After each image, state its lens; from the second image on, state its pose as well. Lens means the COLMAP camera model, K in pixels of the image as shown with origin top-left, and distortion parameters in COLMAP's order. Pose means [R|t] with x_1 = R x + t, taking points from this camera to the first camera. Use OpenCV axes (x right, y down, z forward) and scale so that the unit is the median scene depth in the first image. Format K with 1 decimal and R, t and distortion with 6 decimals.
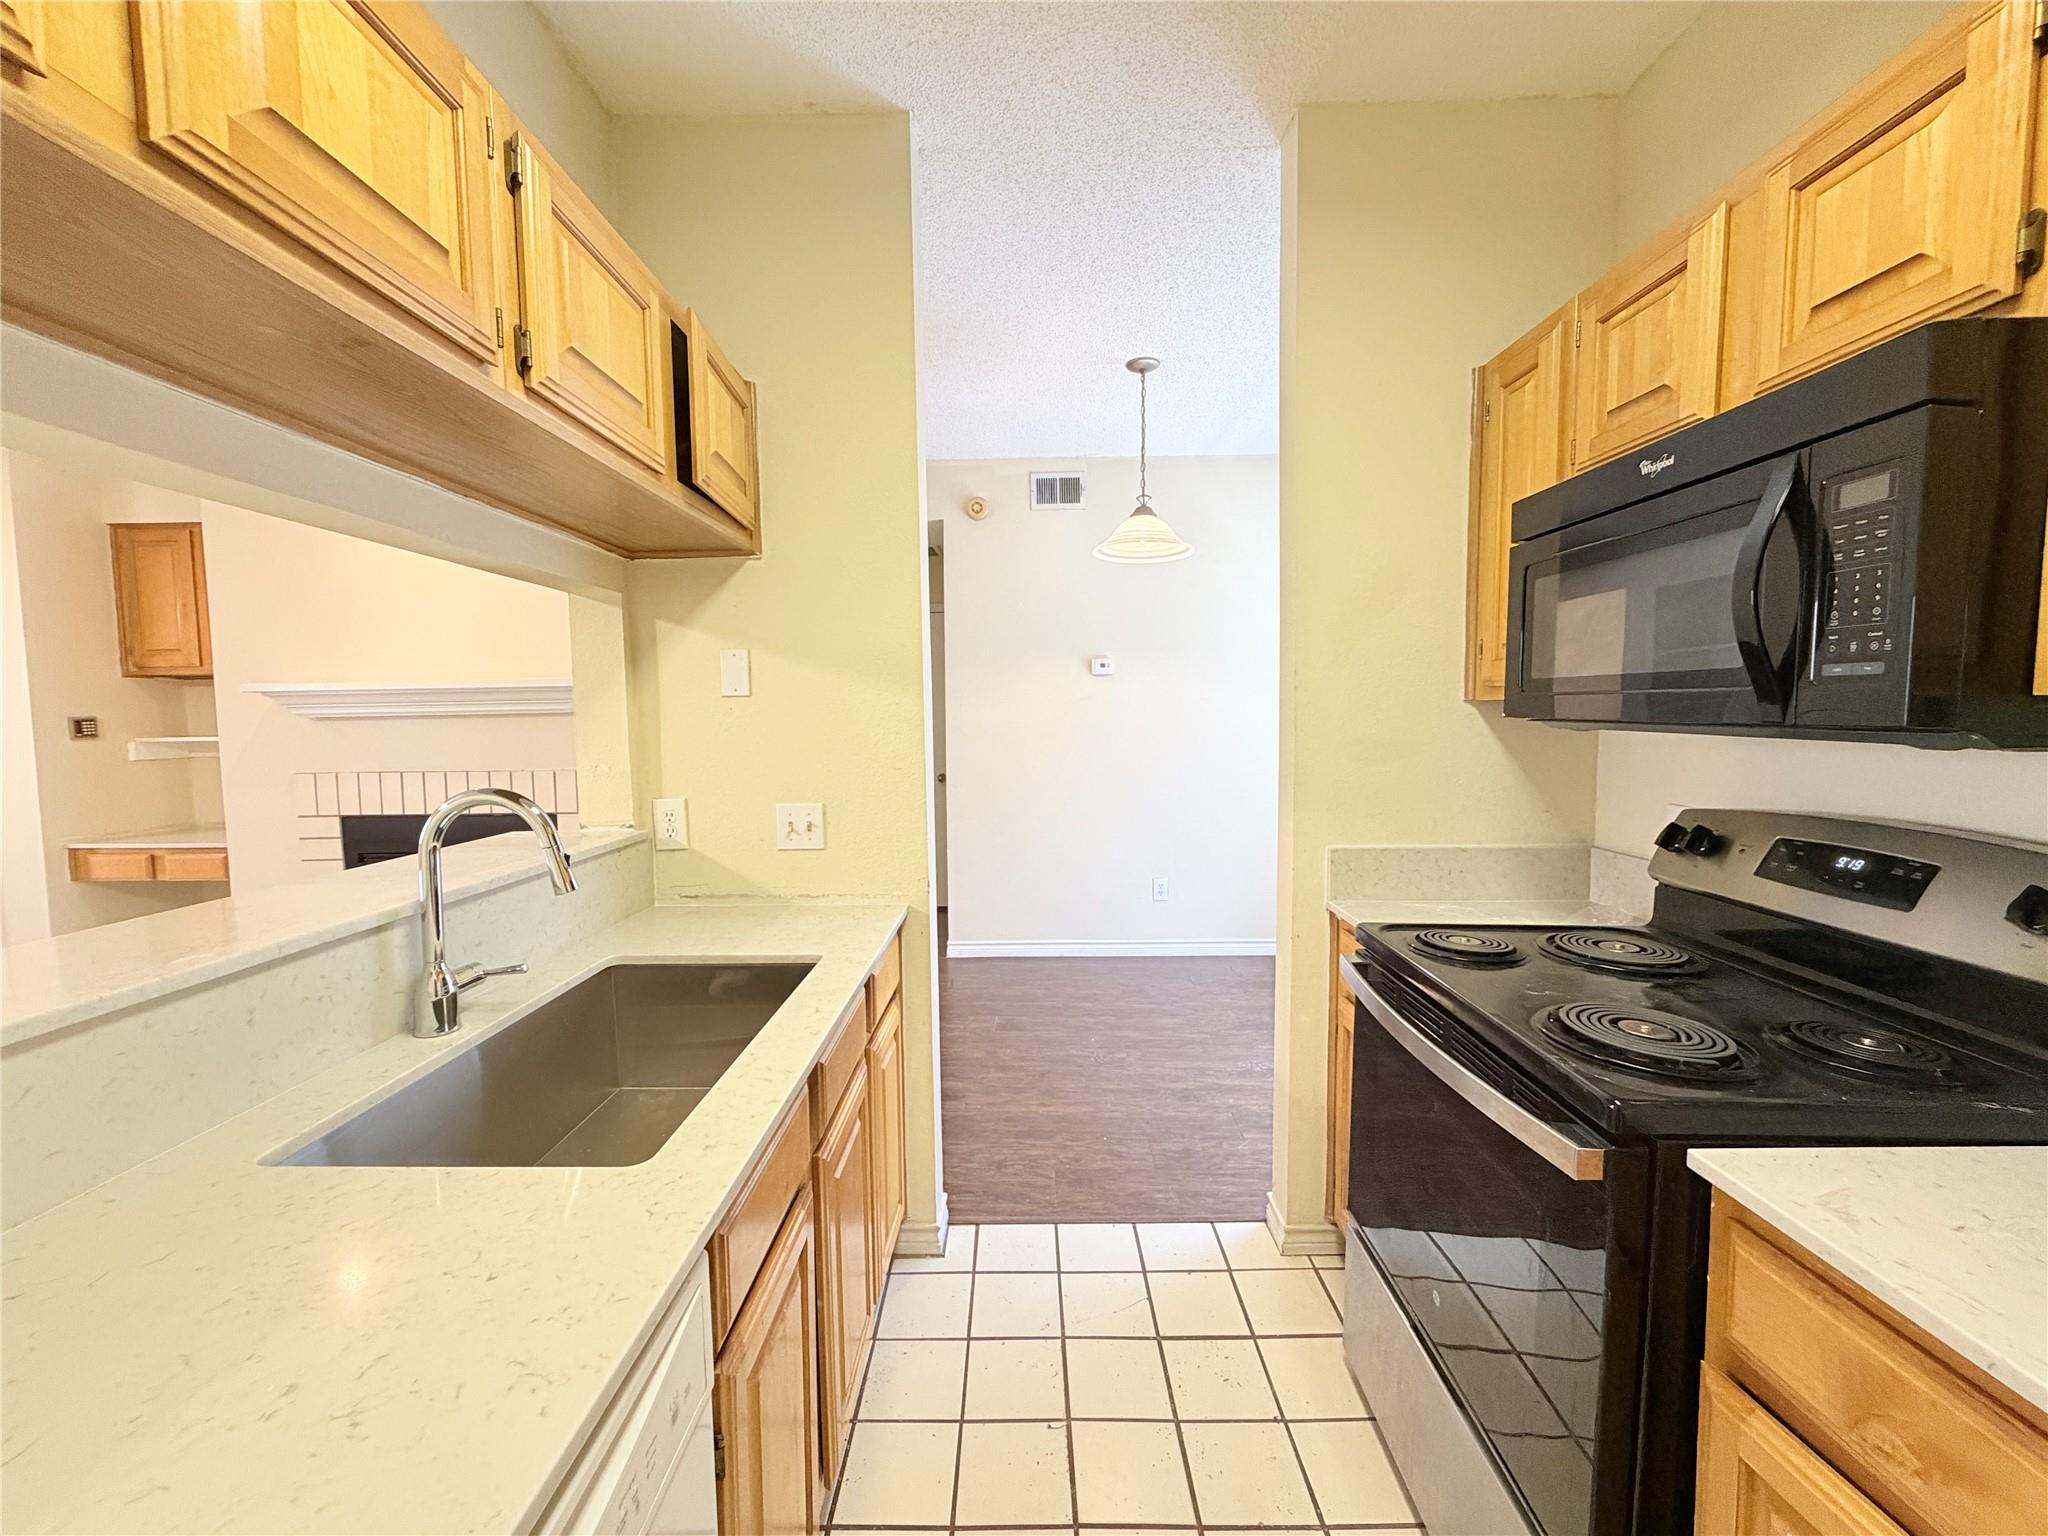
lens RADIAL K [[817.2, 0, 1025.1], [0, 817.2, 765.8], [0, 0, 1]] dist [-0.000469, 0.000391]
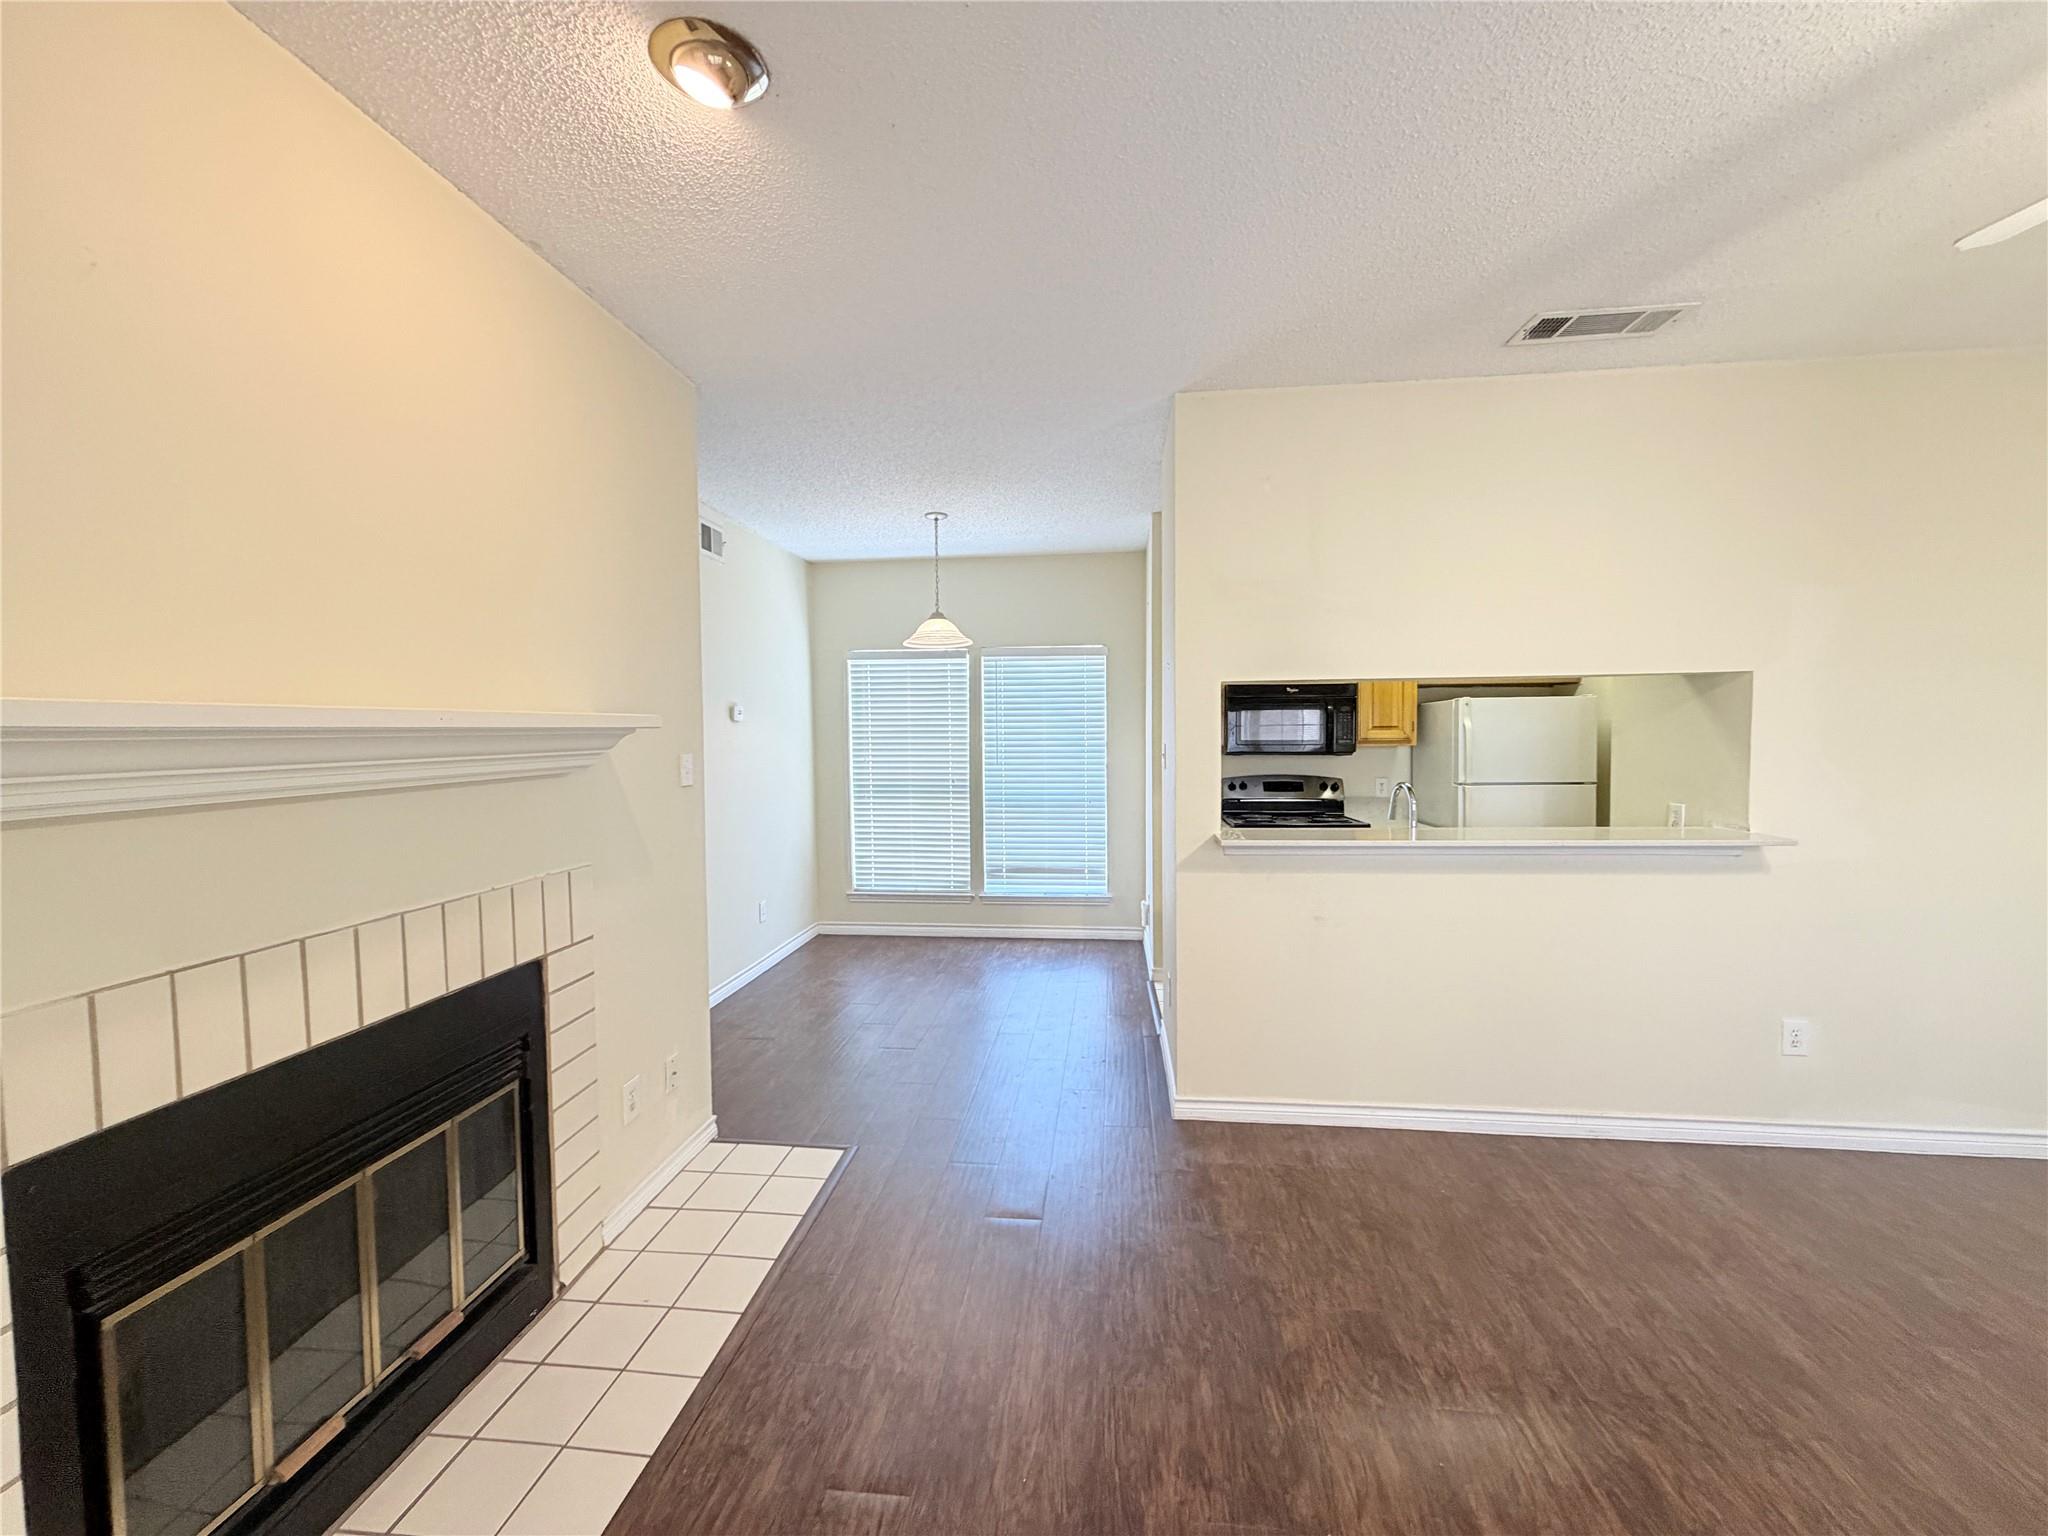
lens RADIAL K [[817.2, 0, 1017.2], [0, 817.2, 767.5], [0, 0, 1]] dist [-0.000469, 0.000391]
pose [[0.102748, -0.031746, 0.994201, -2.111696], [0.075941, 0.996824, 0.023981, -0.110535], [-0.991804, 0.073037, 0.104833, 1.198593]]
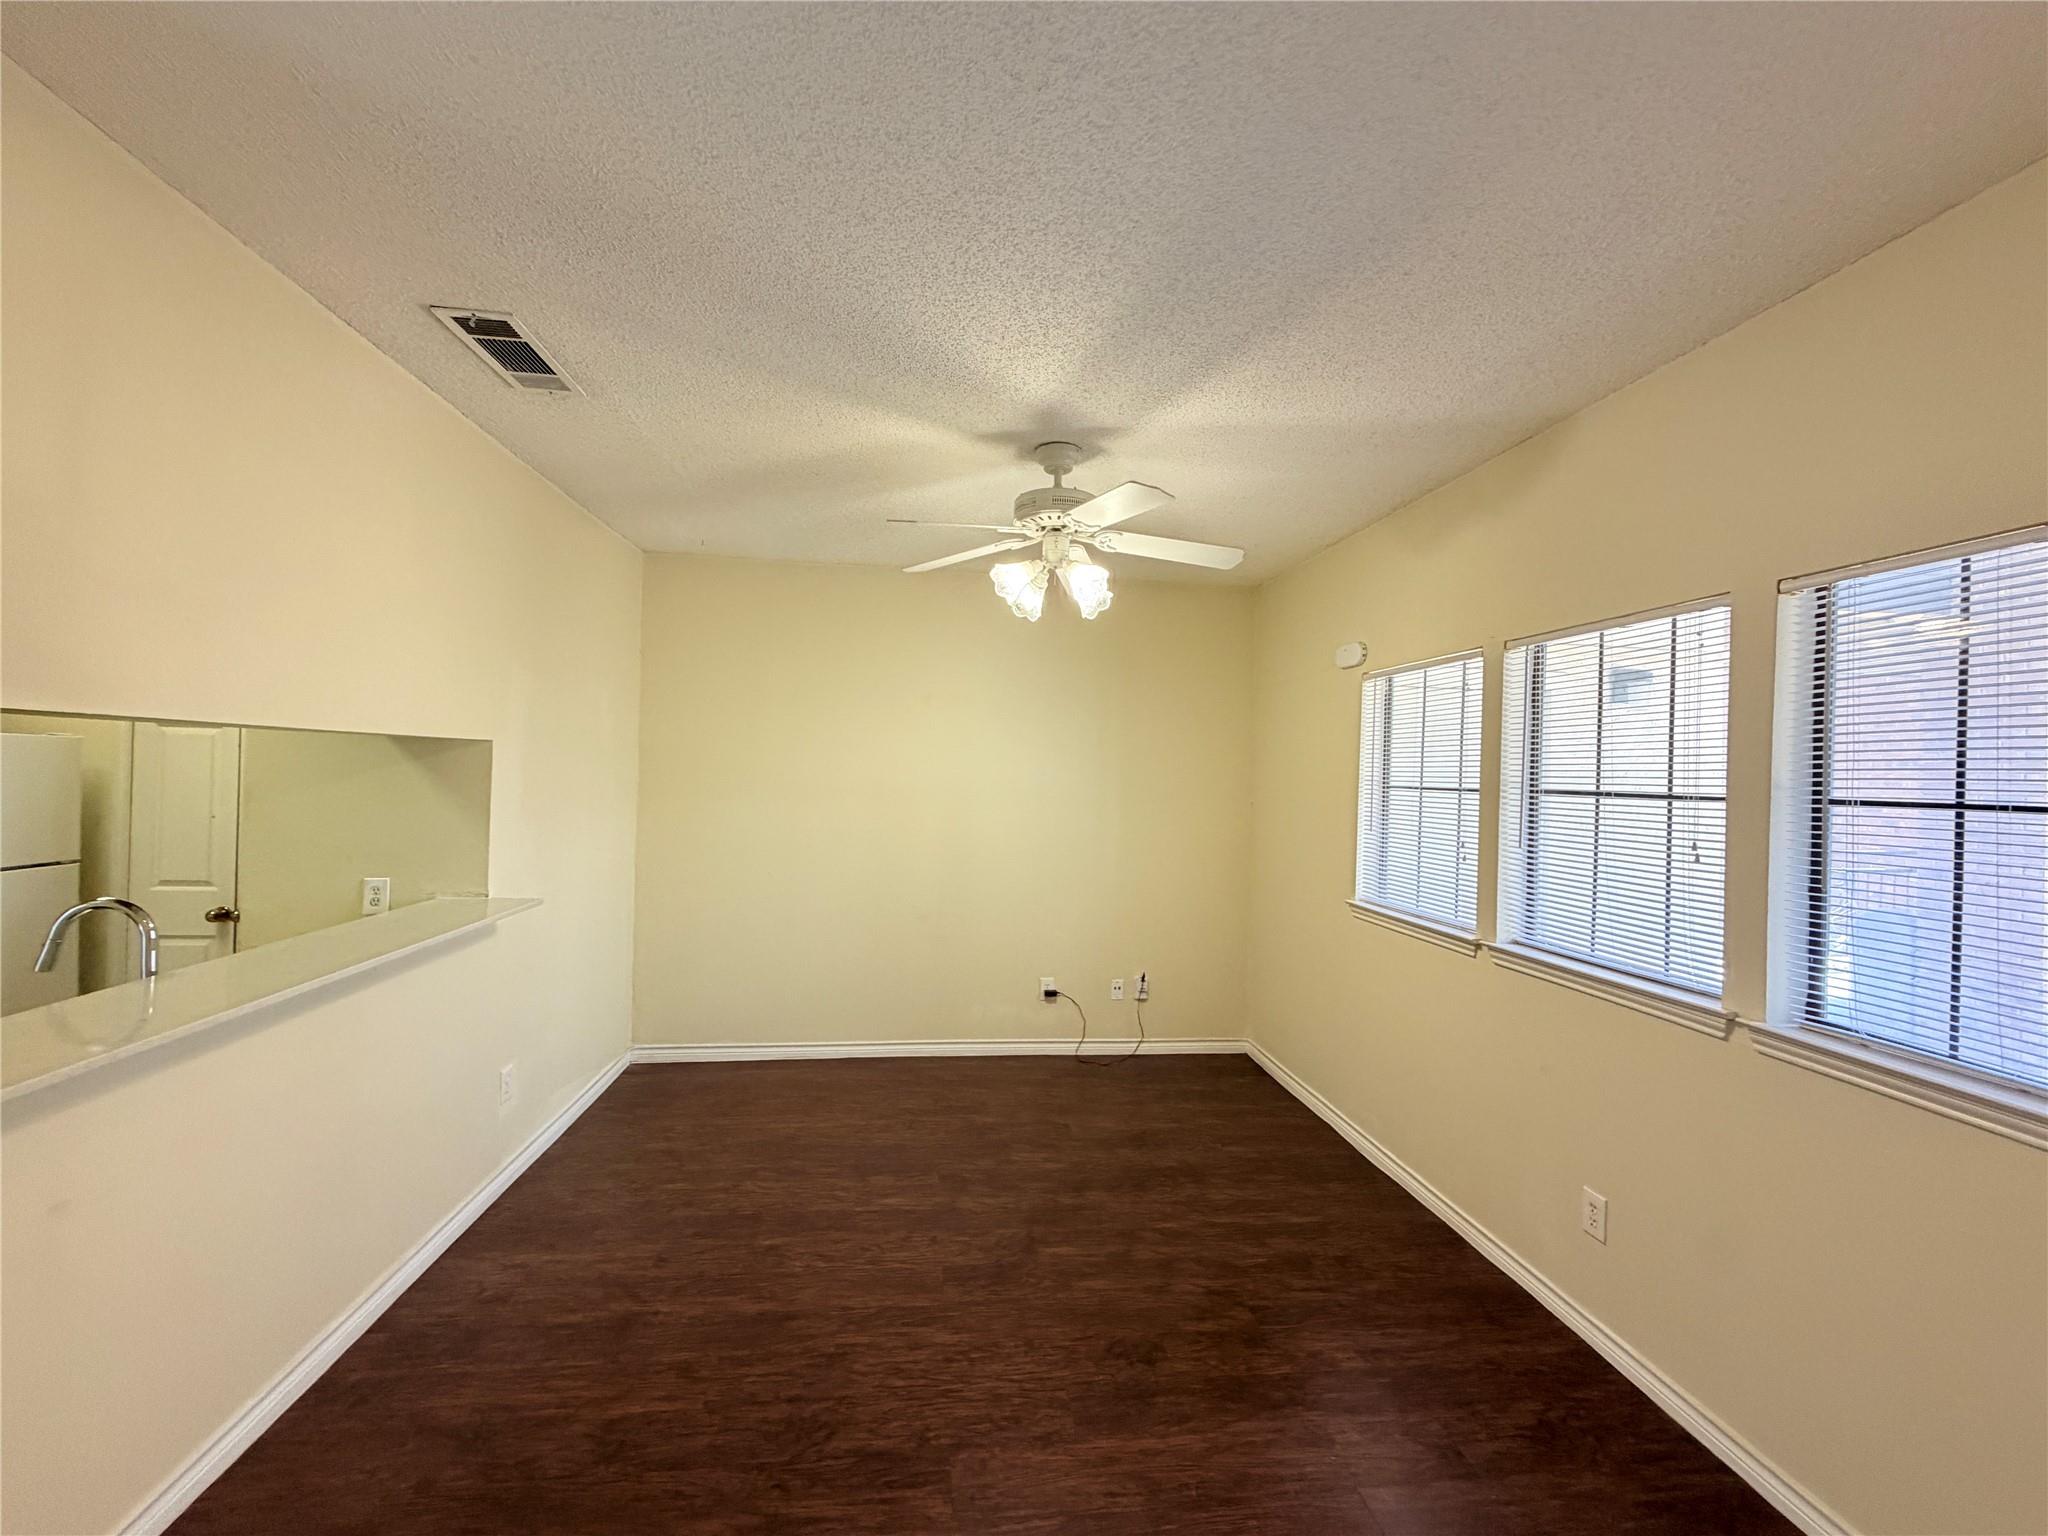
lens RADIAL K [[817.2, 0, 1023.2], [0, 817.2, 767.4], [0, 0, 1]] dist [-0.000469, 0.000391]
pose [[-0.990933, -0.015367, -0.133473, -1.300255], [-0.023636, 0.997883, 0.060586, -0.210913], [0.132260, 0.063191, -0.989199, 1.641460]]
